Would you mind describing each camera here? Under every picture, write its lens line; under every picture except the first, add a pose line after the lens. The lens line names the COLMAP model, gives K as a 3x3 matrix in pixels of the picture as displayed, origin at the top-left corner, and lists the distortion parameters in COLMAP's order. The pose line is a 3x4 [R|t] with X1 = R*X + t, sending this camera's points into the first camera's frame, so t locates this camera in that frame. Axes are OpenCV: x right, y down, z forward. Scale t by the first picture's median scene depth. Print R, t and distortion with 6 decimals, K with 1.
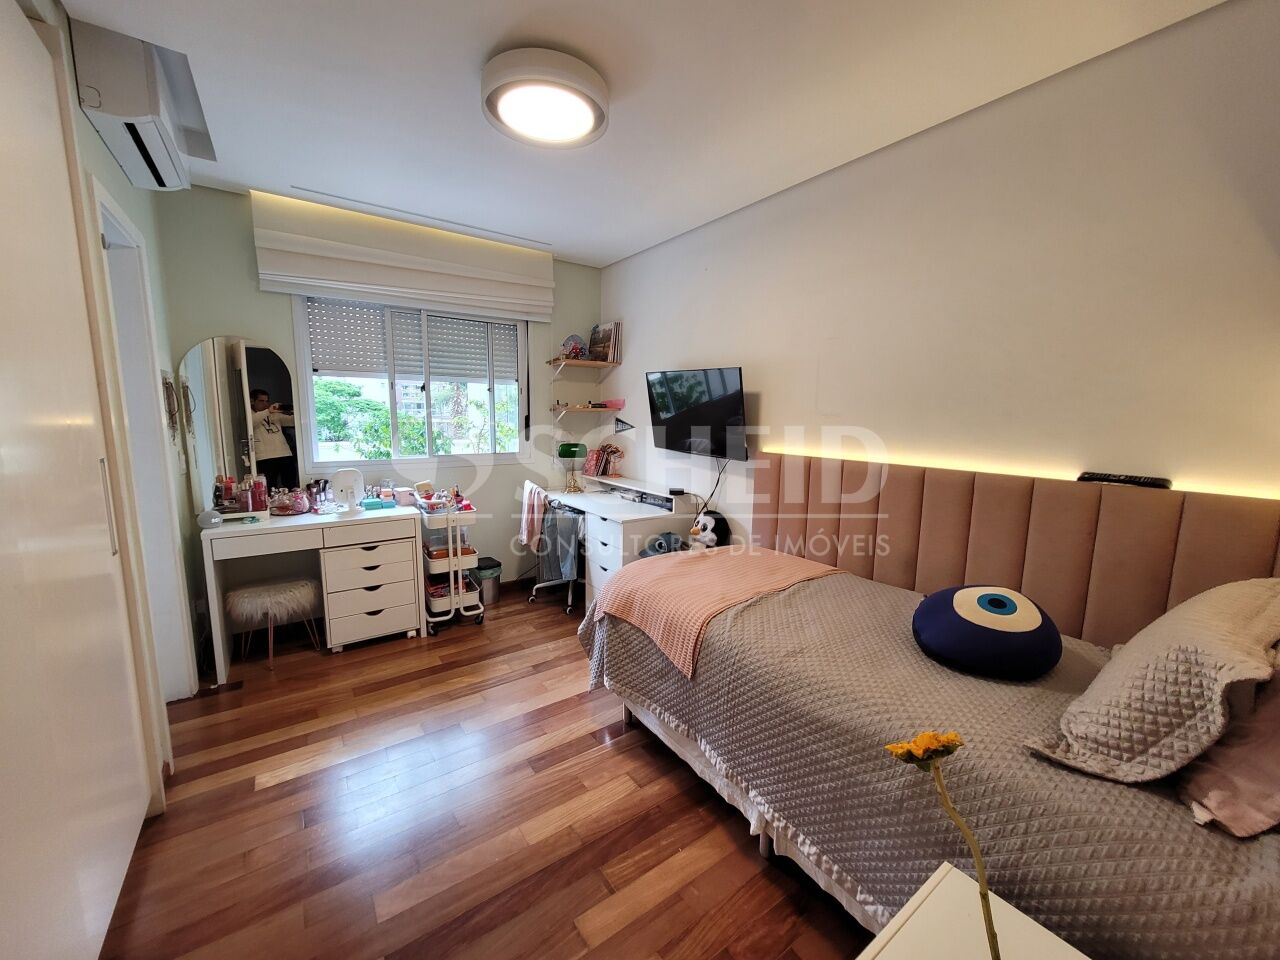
lens RADIAL K [[498.6, 0, 640.0], [0, 498.6, 480.0], [0, 0, 1]] dist [-0.000438, -0.000051]
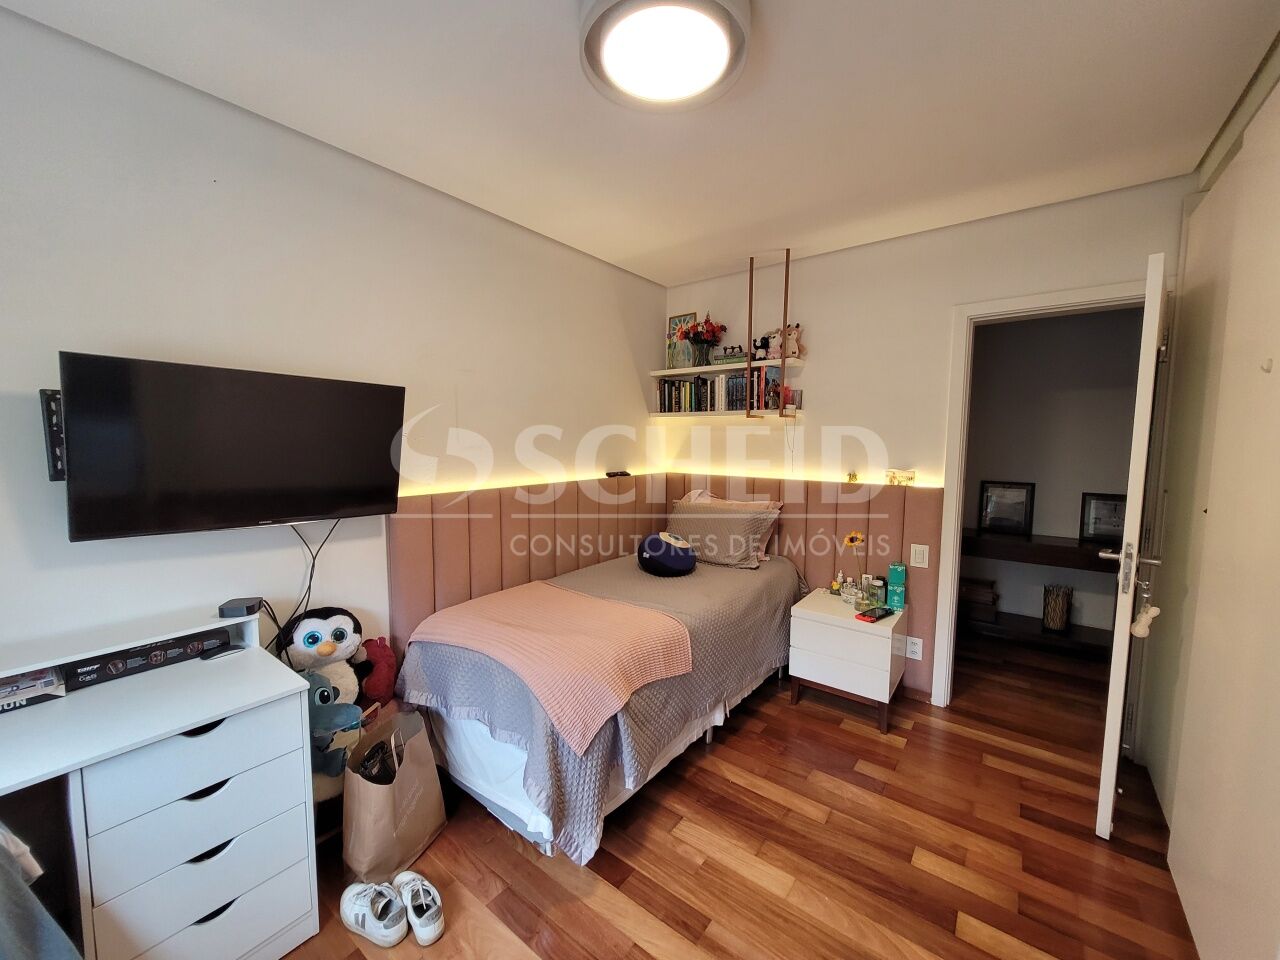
lens RADIAL K [[506.7, 0, 640.0], [0, 506.7, 480.0], [0, 0, 1]] dist [0.000268, 0.000013]
pose [[-0.286485, -0.110219, 0.951724, -1.002652], [0.108989, 0.983163, 0.146668, -0.261130], [-0.951866, 0.145745, -0.269649, 1.416760]]
